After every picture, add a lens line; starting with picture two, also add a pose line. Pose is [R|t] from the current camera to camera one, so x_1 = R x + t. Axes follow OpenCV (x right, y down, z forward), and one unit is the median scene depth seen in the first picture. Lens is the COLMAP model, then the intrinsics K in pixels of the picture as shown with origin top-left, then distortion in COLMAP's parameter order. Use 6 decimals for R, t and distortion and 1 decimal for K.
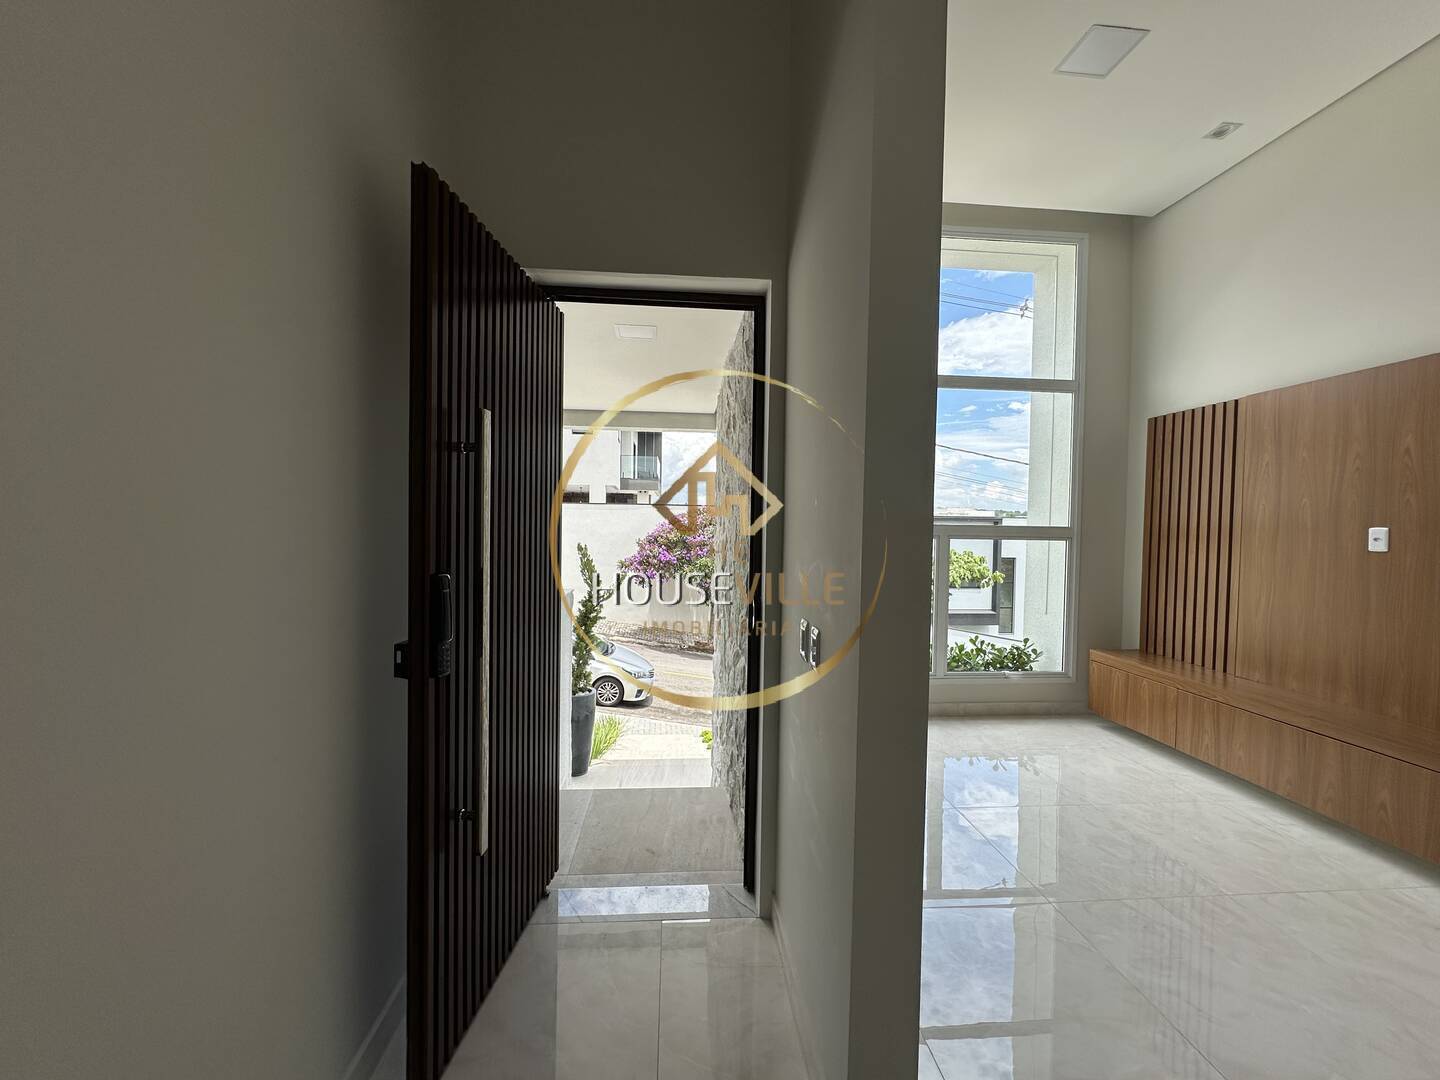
lens RADIAL K [[578.6, 0, 715.9], [0, 578.6, 539.7], [0, 0, 1]] dist [-0.003722, 0.000806]
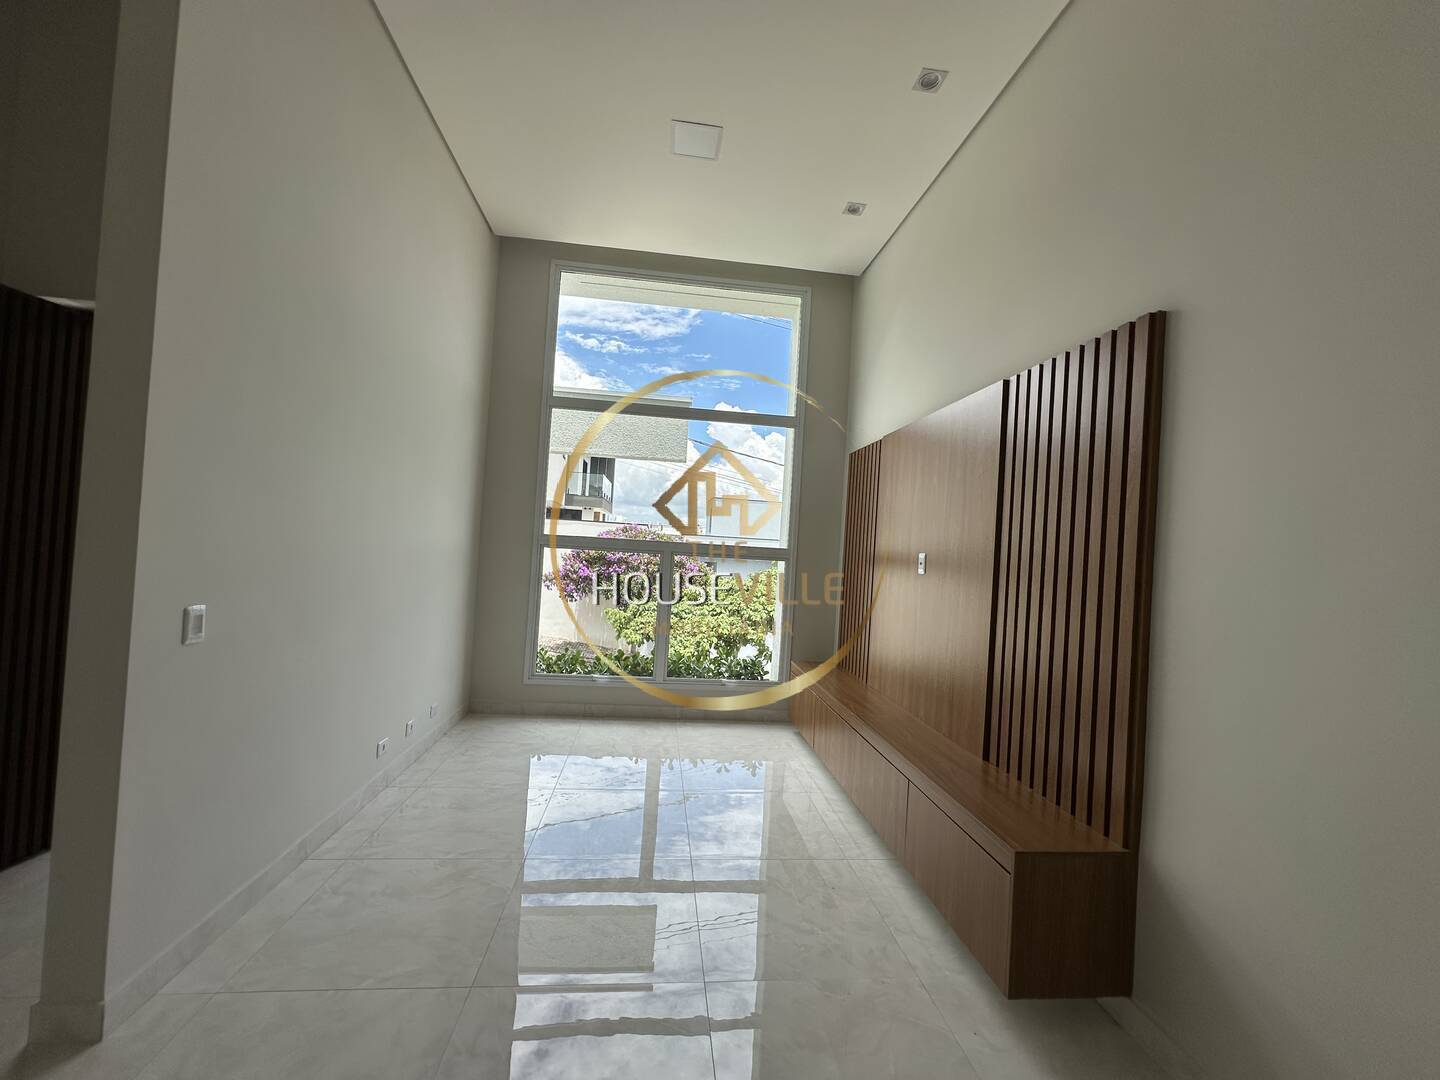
lens RADIAL K [[578.6, 0, 721.4], [0, 578.6, 538.5], [0, 0, 1]] dist [-0.003722, 0.000806]
pose [[0.997821, 0.050677, 0.042249, 0.447496], [-0.048840, 0.997862, -0.043433, 0.013098], [-0.044360, 0.041275, 0.998163, -0.092398]]
